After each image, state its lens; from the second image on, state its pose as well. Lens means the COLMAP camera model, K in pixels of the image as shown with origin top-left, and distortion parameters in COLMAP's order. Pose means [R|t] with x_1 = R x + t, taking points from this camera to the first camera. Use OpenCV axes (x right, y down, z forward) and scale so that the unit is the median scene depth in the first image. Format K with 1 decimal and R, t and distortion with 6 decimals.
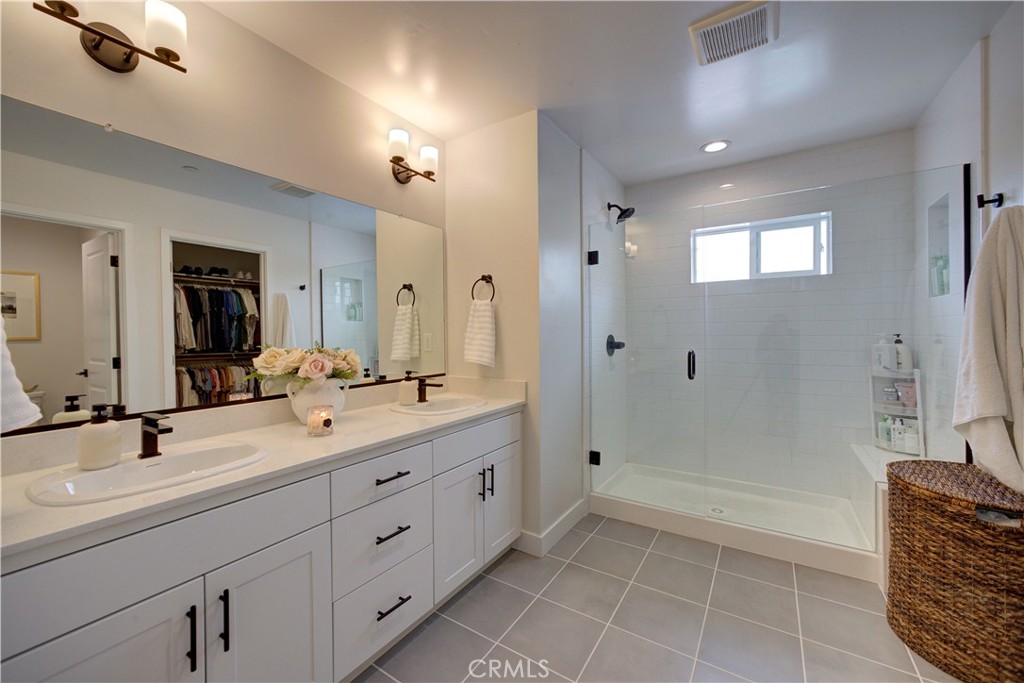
lens RADIAL K [[401.7, 0, 503.1], [0, 401.7, 340.9], [0, 0, 1]] dist [-0.024998, 0.011007]
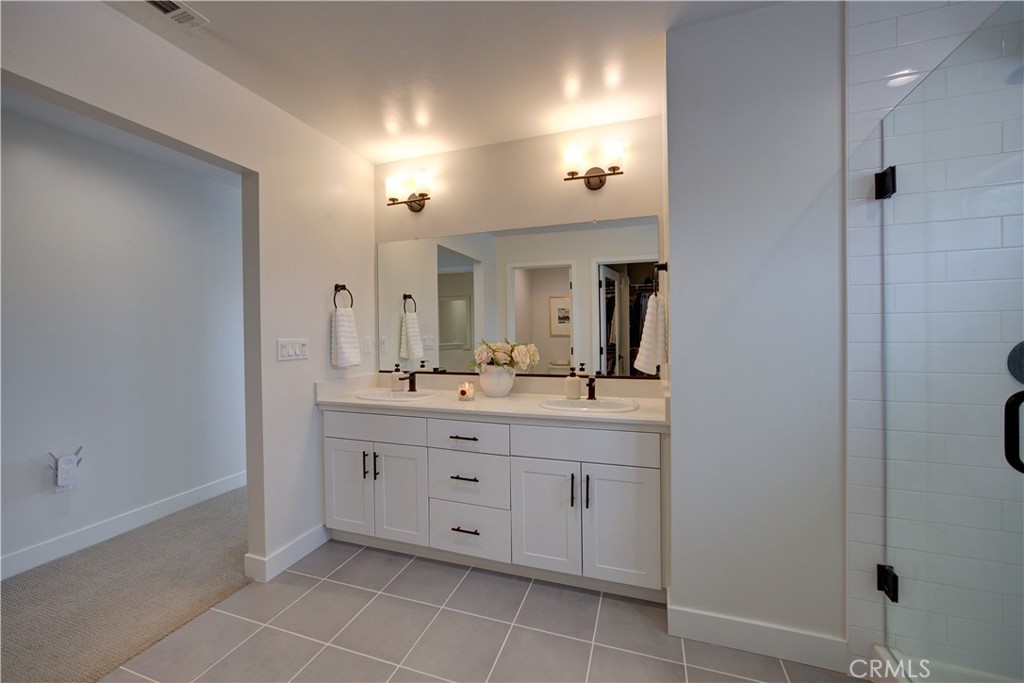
lens RADIAL K [[405.4, 0, 505.6], [0, 405.4, 334.1], [0, 0, 1]] dist [-0.025021, 0.011064]
pose [[0.254179, 0.022707, -0.966891, 0.833777], [0.010902, 0.999594, 0.026341, -0.051822], [0.967096, -0.017236, 0.253828, 0.578263]]
